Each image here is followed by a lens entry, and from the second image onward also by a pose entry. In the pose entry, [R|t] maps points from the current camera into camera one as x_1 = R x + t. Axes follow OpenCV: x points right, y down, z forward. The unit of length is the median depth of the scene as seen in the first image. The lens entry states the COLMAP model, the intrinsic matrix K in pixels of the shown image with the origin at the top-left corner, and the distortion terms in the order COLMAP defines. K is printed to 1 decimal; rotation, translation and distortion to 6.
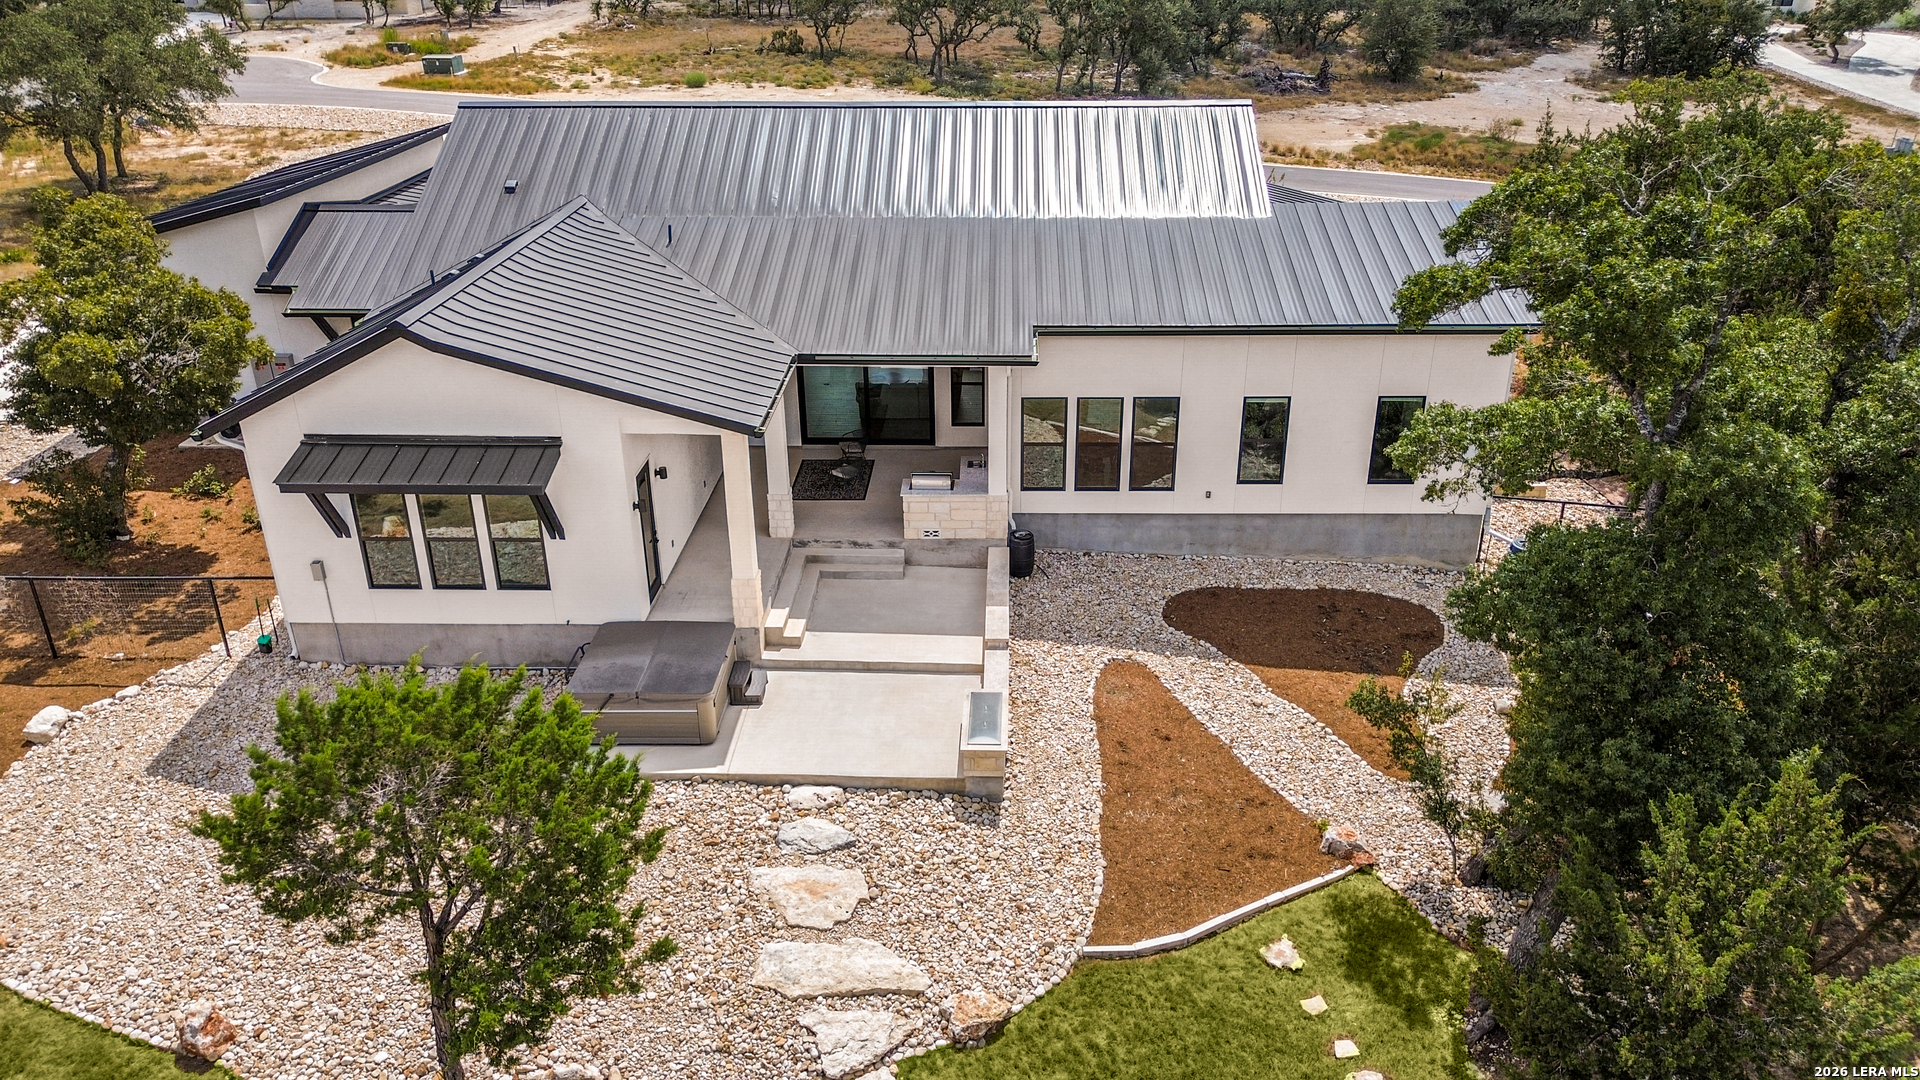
lens RADIAL K [[1363.8, 0, 966.5], [0, 1363.8, 528.7], [0, 0, 1]] dist [0.054761, -0.046960]
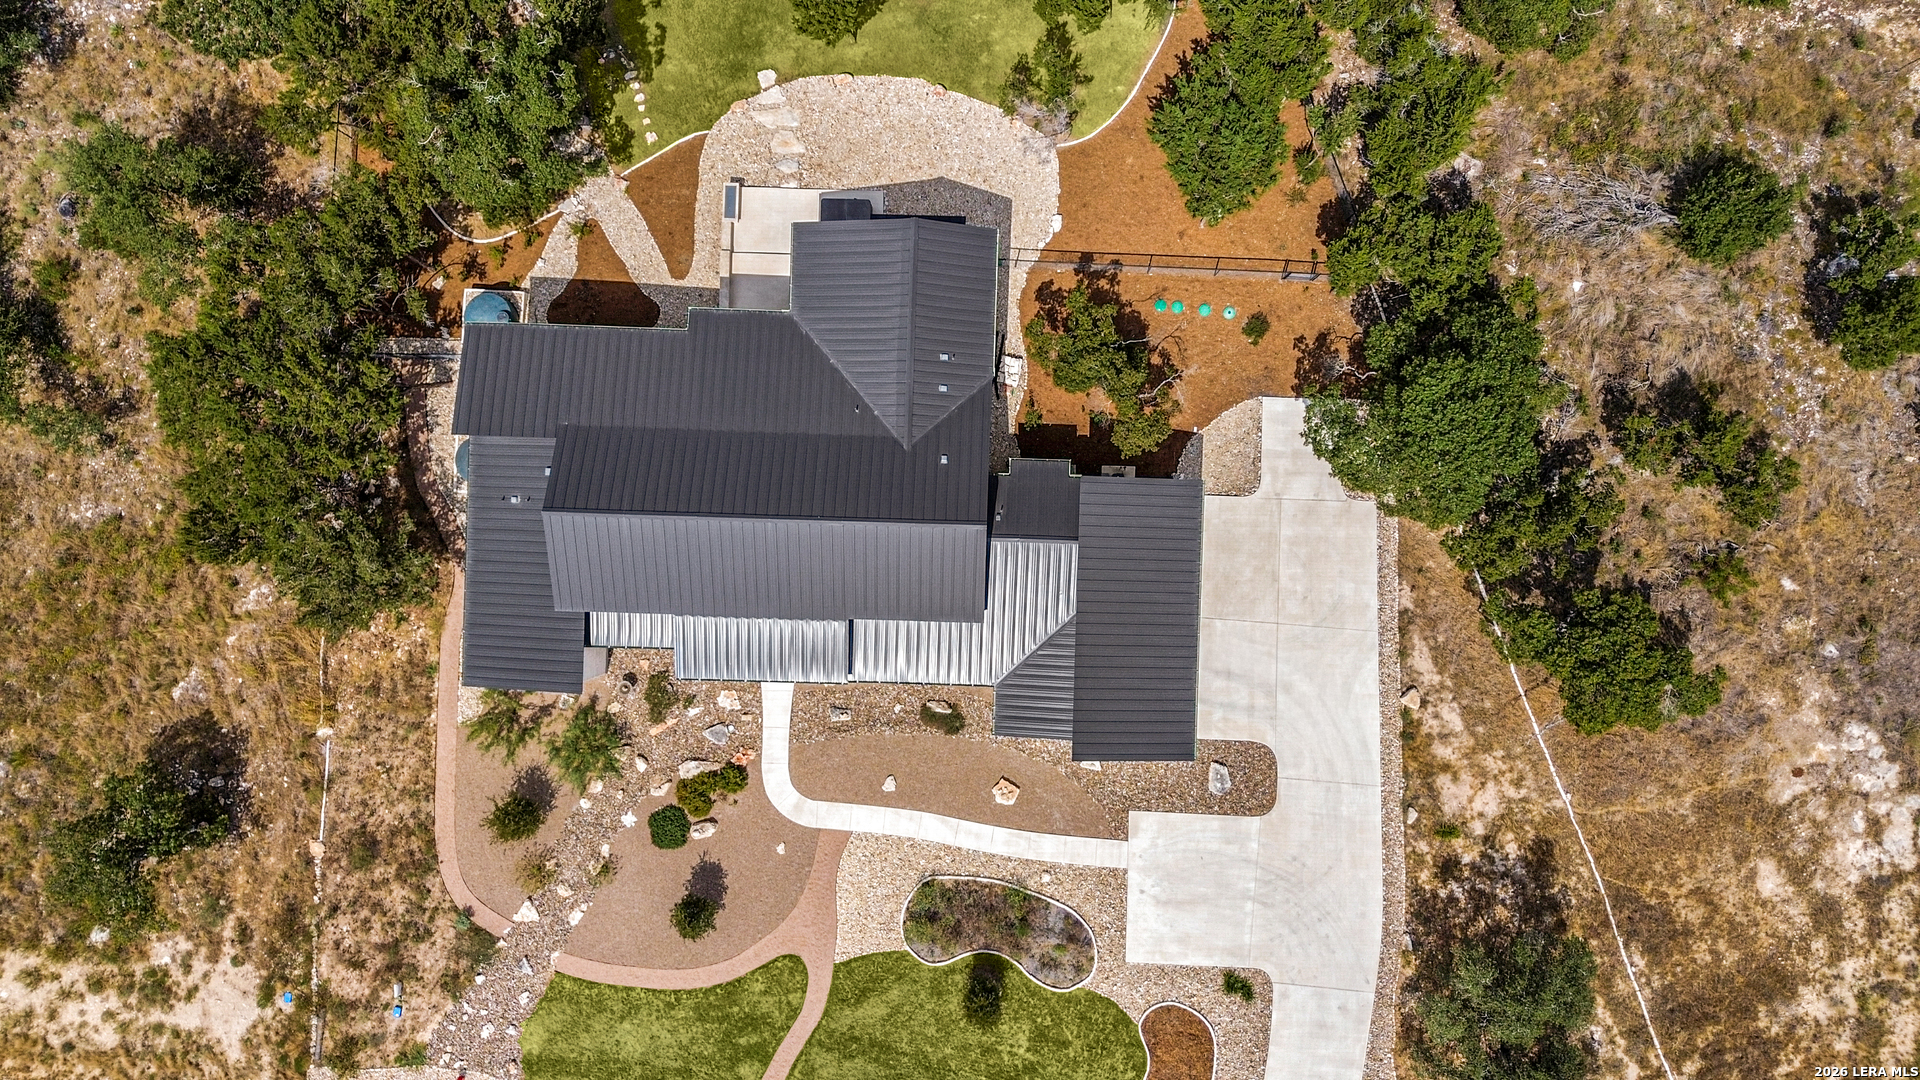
lens RADIAL K [[1363.8, 0, 949.1], [0, 1363.8, 539.3], [0, 0, 1]] dist [0.054761, -0.046960]
pose [[-0.999947, -0.001996, 0.010145, -0.428147], [0.010044, -0.420398, 0.907284, -2.498804], [0.002454, 0.907338, 0.420396, 0.364534]]
